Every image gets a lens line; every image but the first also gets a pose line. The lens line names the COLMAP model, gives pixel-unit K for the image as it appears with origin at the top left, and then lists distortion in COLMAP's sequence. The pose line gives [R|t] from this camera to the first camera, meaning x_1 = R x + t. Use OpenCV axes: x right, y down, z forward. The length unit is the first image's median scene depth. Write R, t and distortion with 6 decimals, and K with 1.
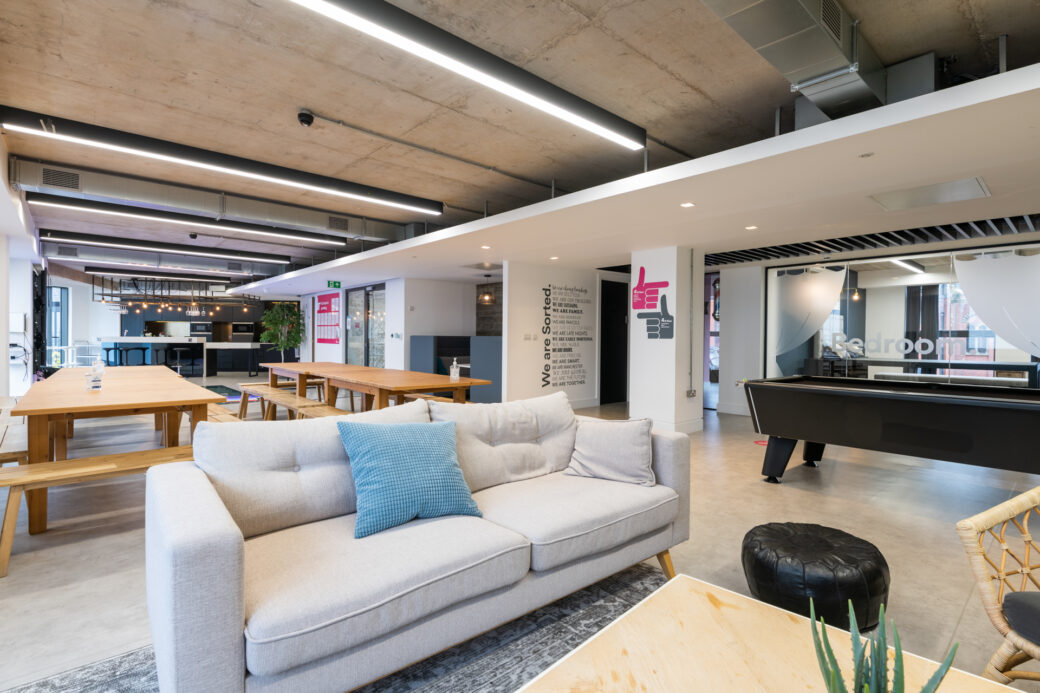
lens RADIAL K [[487.8, 0, 512.7], [0, 487.8, 347.0], [0, 0, 1]] dist [0.003879, 0.000835]
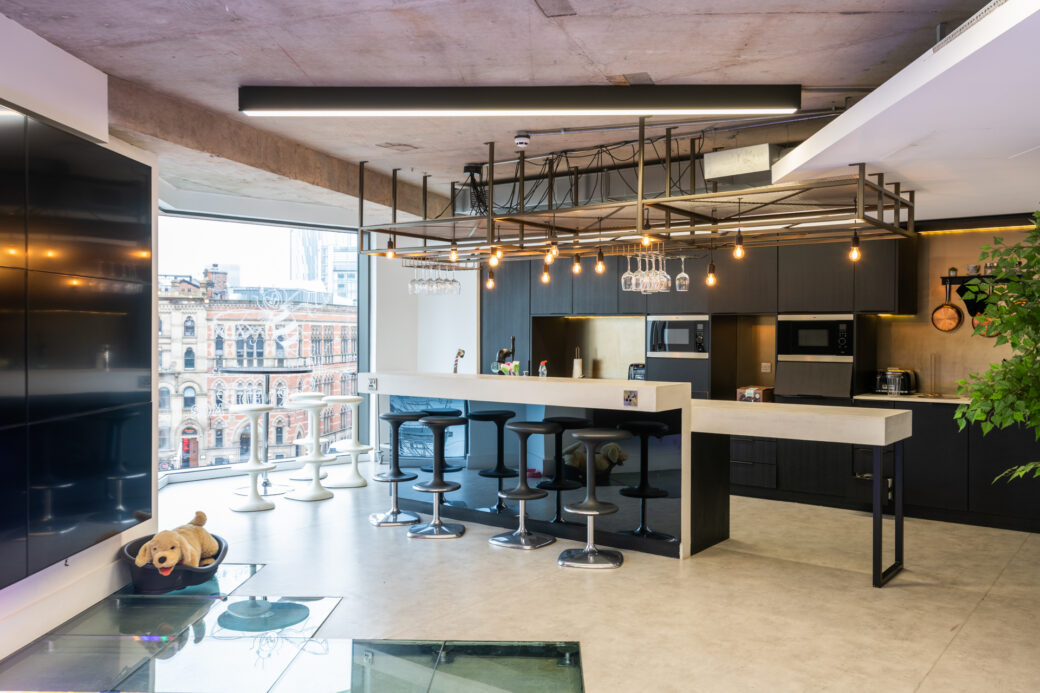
lens RADIAL K [[846.8, 0, 524.1], [0, 846.8, 349.6], [0, 0, 1]] dist [0.002551, 0.013151]
pose [[0.726099, 0.007251, -0.687552, -0.374881], [-0.010247, 0.999947, -0.000276, -0.031813], [0.687514, 0.007246, 0.726135, 0.599777]]
